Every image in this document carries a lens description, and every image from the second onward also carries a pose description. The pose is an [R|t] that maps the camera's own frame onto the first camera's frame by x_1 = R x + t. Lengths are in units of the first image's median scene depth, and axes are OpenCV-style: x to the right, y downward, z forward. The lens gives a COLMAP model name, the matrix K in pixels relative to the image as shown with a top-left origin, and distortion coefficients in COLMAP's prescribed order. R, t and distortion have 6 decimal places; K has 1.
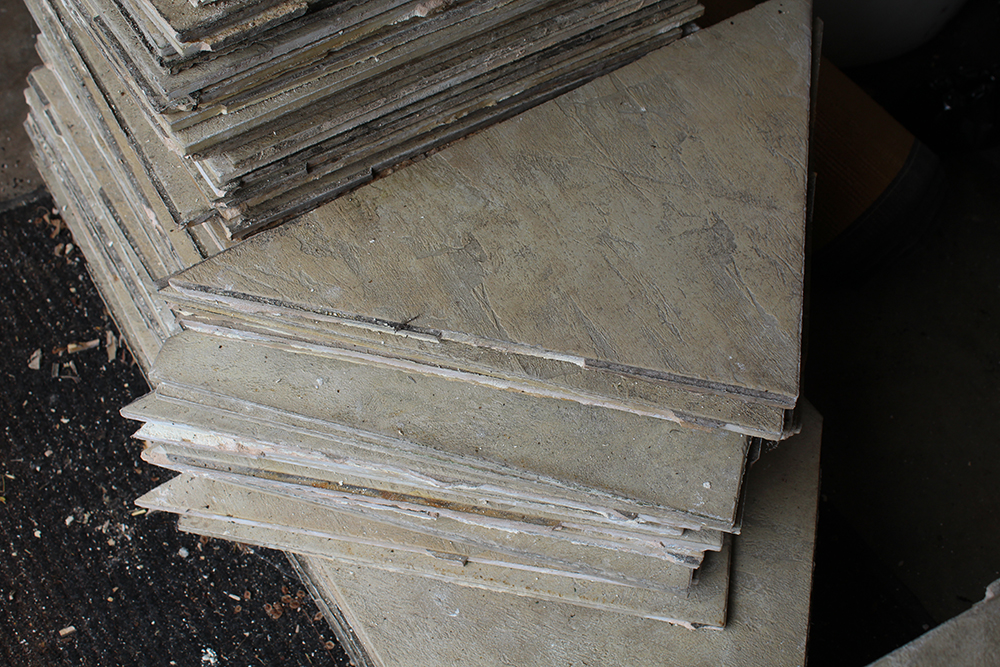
lens RADIAL K [[1209.2, 0, 500.0], [0, 1209.2, 333.5], [0, 0, 1]] dist [-0.079833, 0.064440]
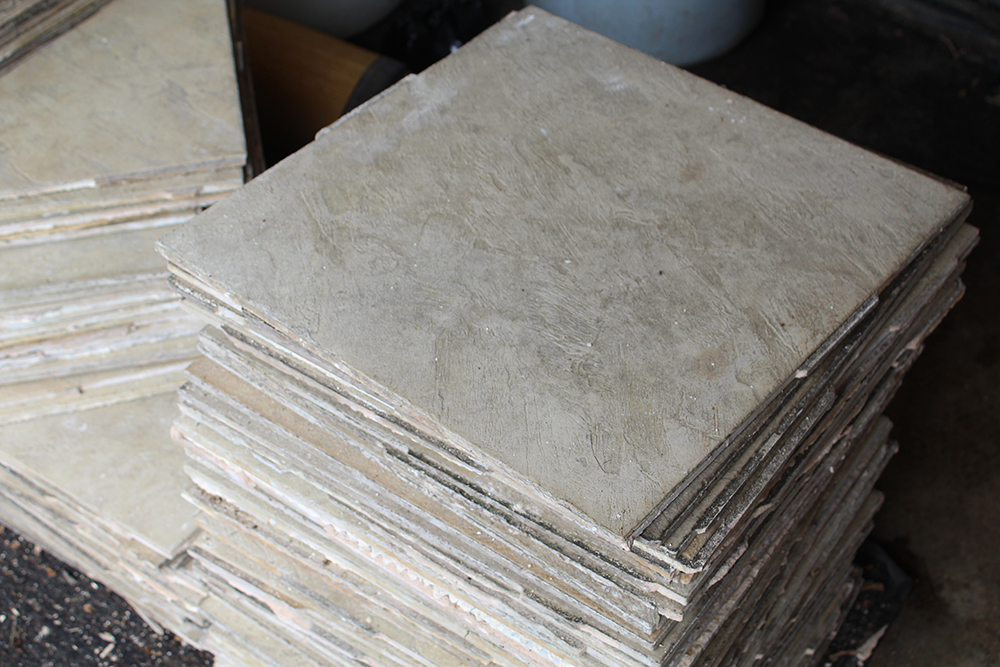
lens RADIAL K [[1479.6, 0, 500.0], [0, 1479.6, 333.5], [0, 0, 1]] dist [-0.060344, 0.134199]
pose [[0.923690, -0.328350, 0.197439, 0.097228], [0.361122, 0.918286, -0.162302, 0.565347], [-0.128013, 0.221216, 0.966786, -0.607423]]
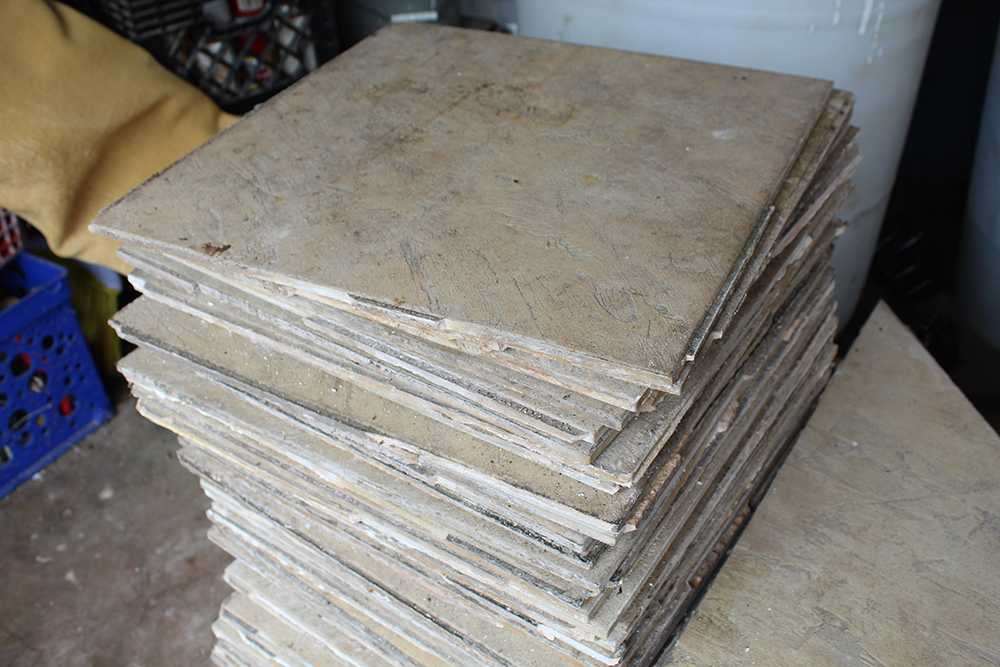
lens RADIAL K [[998.3, 0, 500.0], [0, 998.3, 333.5], [0, 0, 1]] dist [-0.126993, 0.123881]
pose [[0.925935, -0.302693, 0.225879, -0.378631], [0.356729, 0.897355, -0.259803, -0.163750], [-0.124053, 0.321138, 0.938872, 0.147436]]
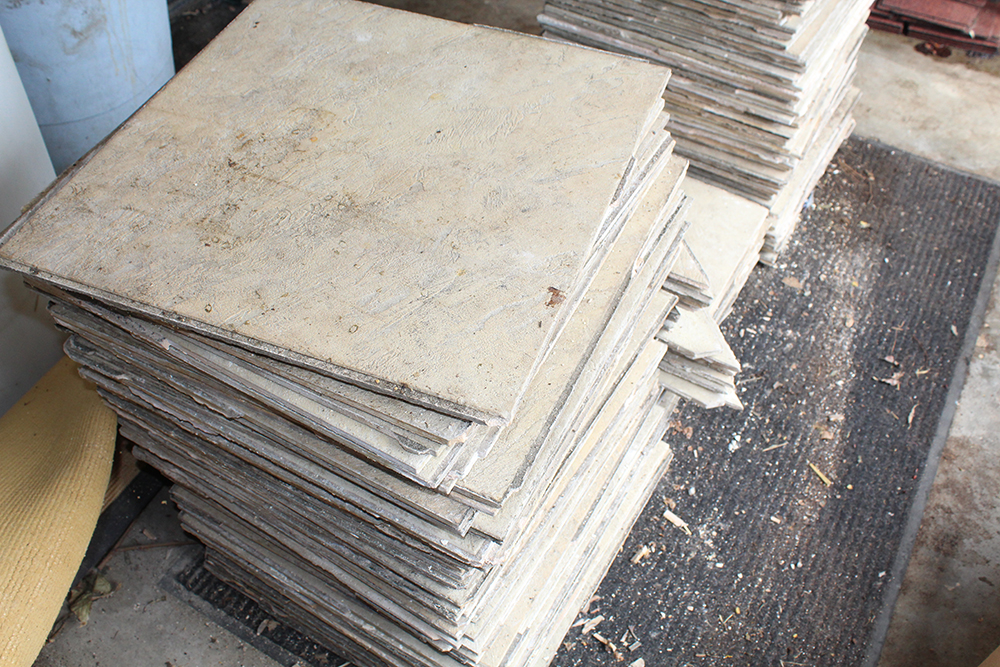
lens RADIAL K [[954.9, 0, 500.0], [0, 954.9, 333.5], [0, 0, 1]] dist [-0.149707, 0.154623]
pose [[-0.452010, -0.718415, 0.528741, -0.796593], [0.709242, 0.070036, 0.701477, -1.050877], [-0.540983, 0.692080, 0.477873, 0.513565]]
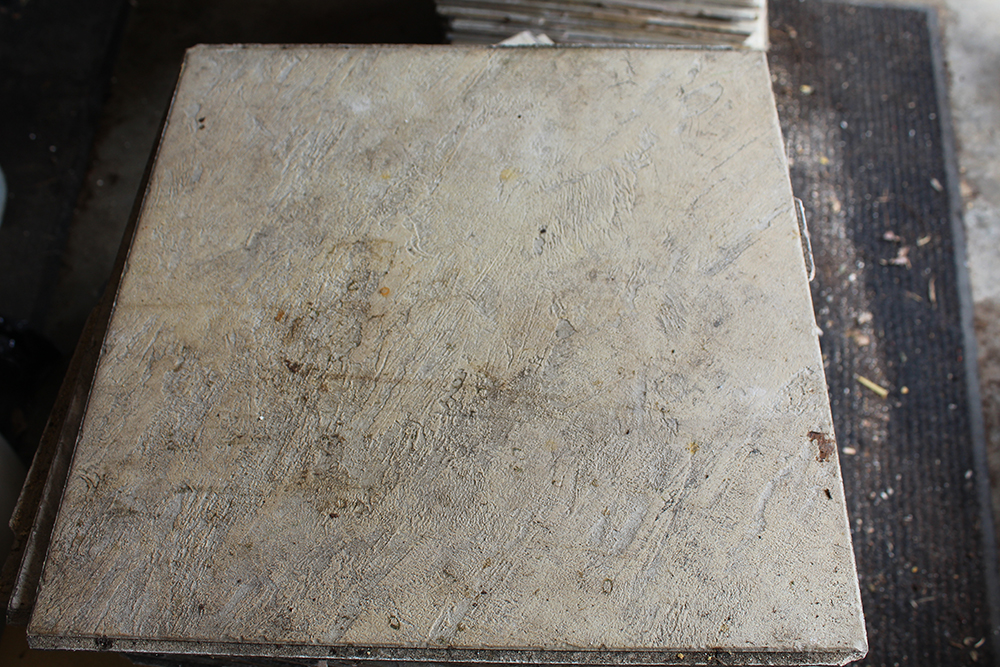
lens RADIAL K [[949.9, 0, 500.0], [0, 949.9, 333.5], [0, 0, 1]] dist [-0.134379, 0.100742]
pose [[-0.726039, -0.609240, 0.318896, -0.386669], [0.547480, -0.231519, 0.804154, -1.038965], [-0.416092, 0.758437, 0.501639, 0.578113]]
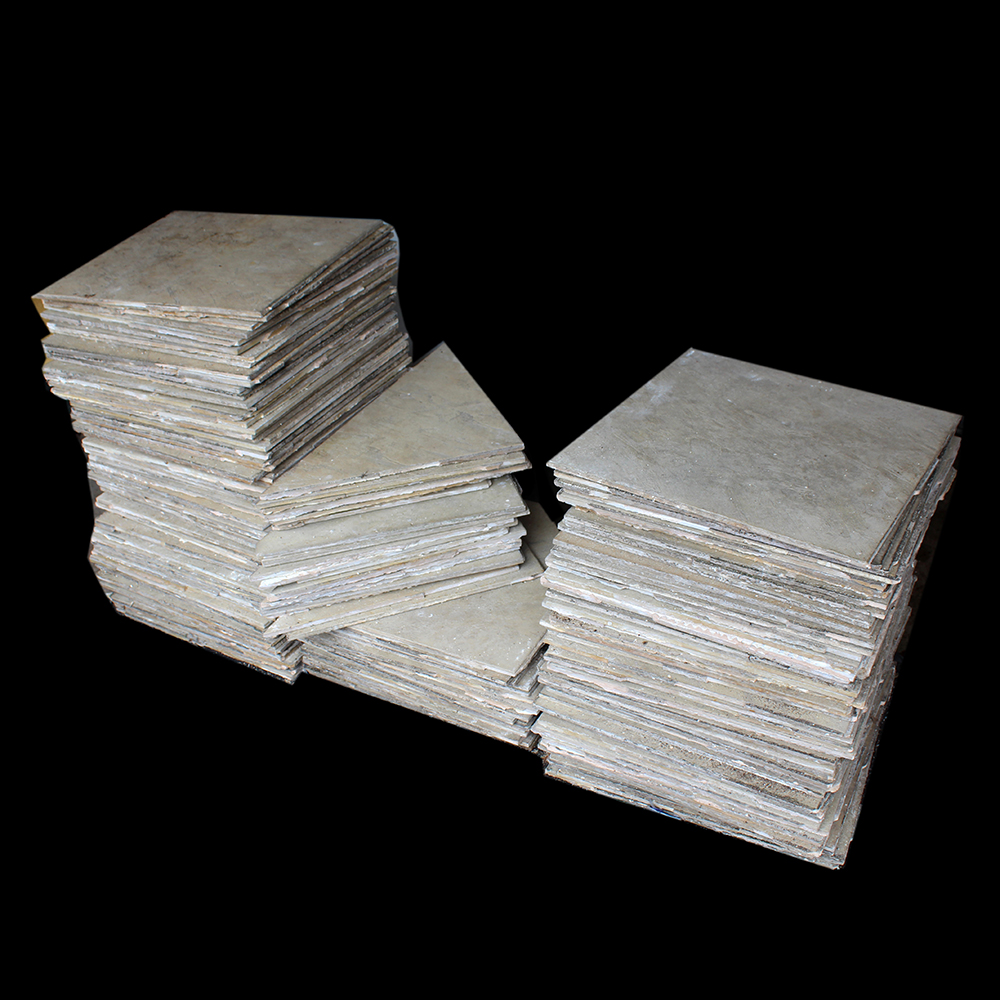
lens RADIAL K [[1103.9, 0, 480.9], [0, 1103.9, 502.1], [0, 0, 1]] dist [-0.178191, 0.251137]
pose [[0.878525, -0.343023, 0.332458, -0.538968], [0.443424, 0.844448, -0.300471, 0.691509], [-0.177675, 0.411392, 0.893973, -0.822388]]
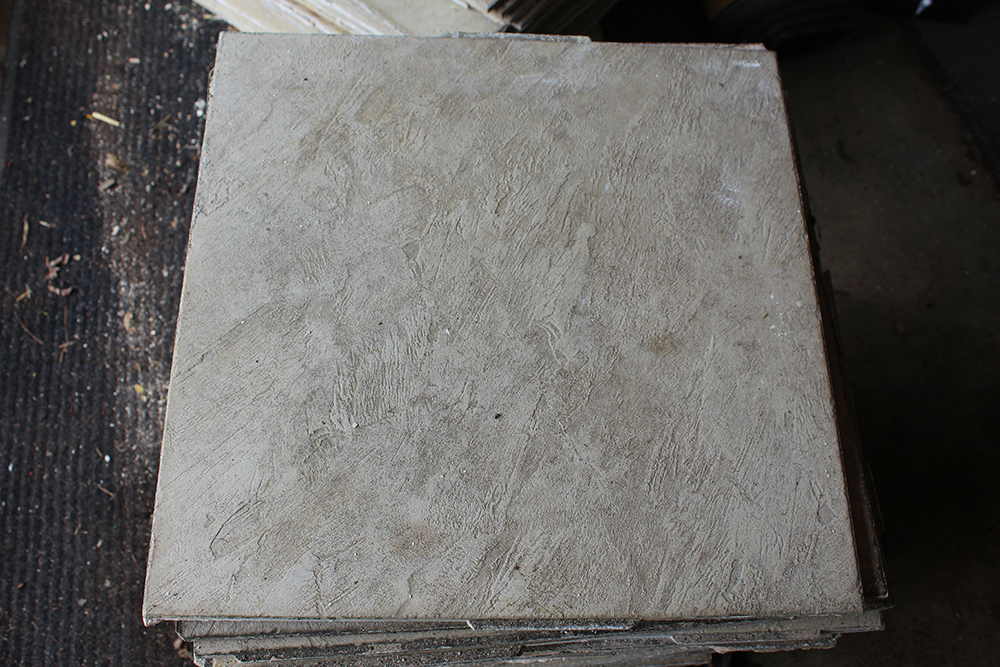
lens RADIAL K [[988.1, 0, 500.0], [0, 988.1, 333.5], [0, 0, 1]] dist [-0.145487, 0.154754]
pose [[0.894158, 0.396704, -0.207624, 0.577344], [-0.363790, 0.913993, 0.179650, 0.203110], [0.261034, -0.085104, 0.961571, -0.173124]]
